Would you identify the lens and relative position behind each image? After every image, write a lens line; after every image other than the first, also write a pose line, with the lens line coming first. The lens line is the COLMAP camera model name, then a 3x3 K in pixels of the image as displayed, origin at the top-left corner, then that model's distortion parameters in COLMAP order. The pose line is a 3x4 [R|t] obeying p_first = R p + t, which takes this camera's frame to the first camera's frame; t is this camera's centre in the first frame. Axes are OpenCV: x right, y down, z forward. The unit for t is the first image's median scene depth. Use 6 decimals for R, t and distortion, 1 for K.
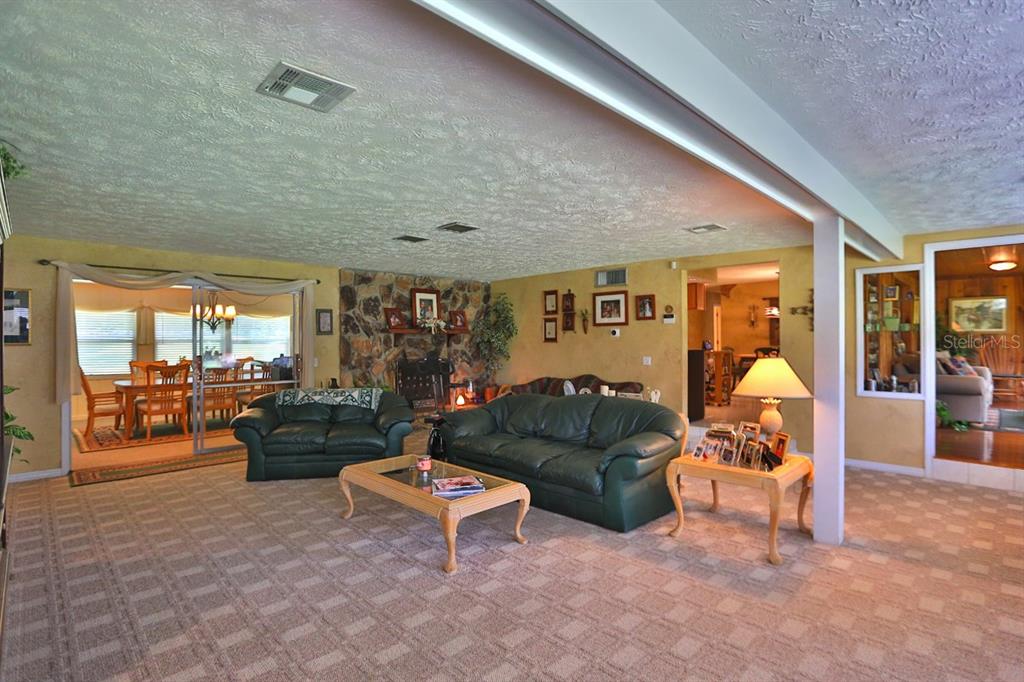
lens RADIAL K [[504.0, 0, 517.3], [0, 504.0, 338.9], [0, 0, 1]] dist [-0.057274, 0.024367]
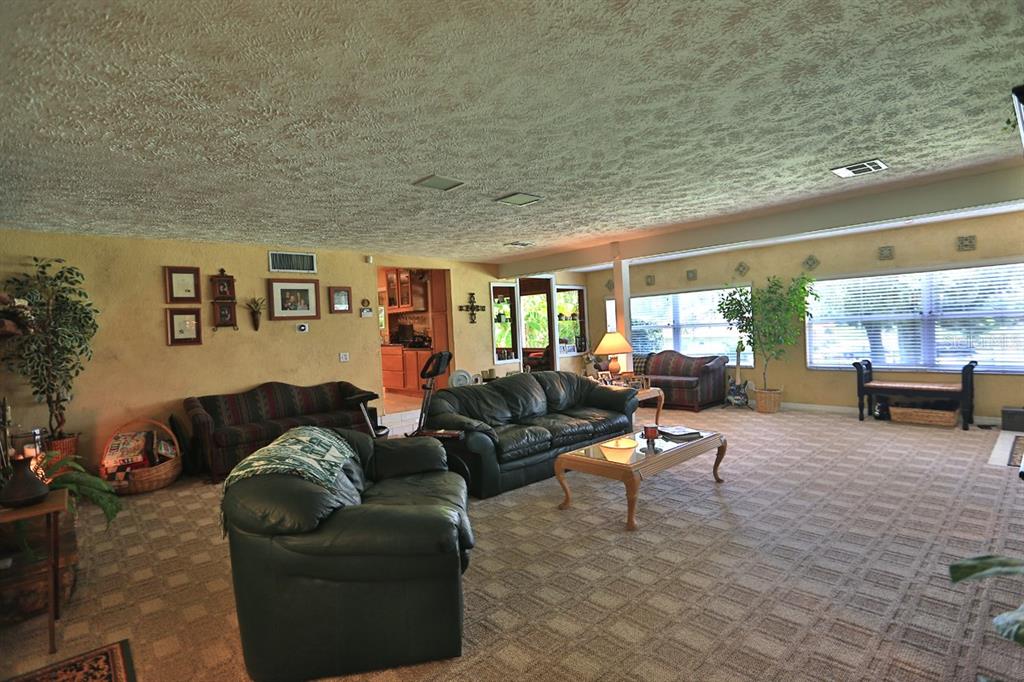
lens RADIAL K [[504.0, 0, 517.3], [0, 504.0, 338.9], [0, 0, 1]] dist [-0.057274, 0.024367]
pose [[0.055671, -0.022093, 0.998205, -0.911873], [0.042858, 0.998887, 0.019718, 0.007381], [-0.997529, 0.041683, 0.056556, 0.864998]]
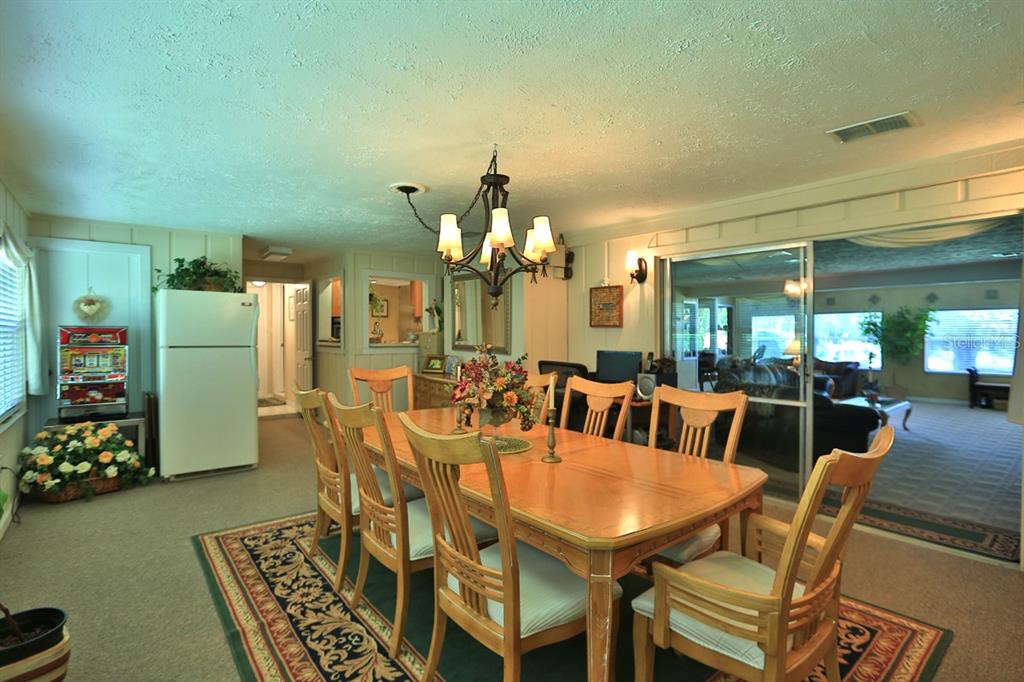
lens RADIAL K [[504.0, 0, 517.3], [0, 504.0, 338.9], [0, 0, 1]] dist [-0.057274, 0.024367]
pose [[0.081271, -0.008438, 0.996656, -1.532142], [-0.004895, 0.999949, 0.008865, 0.010535], [-0.996680, -0.005599, 0.081225, 1.573940]]
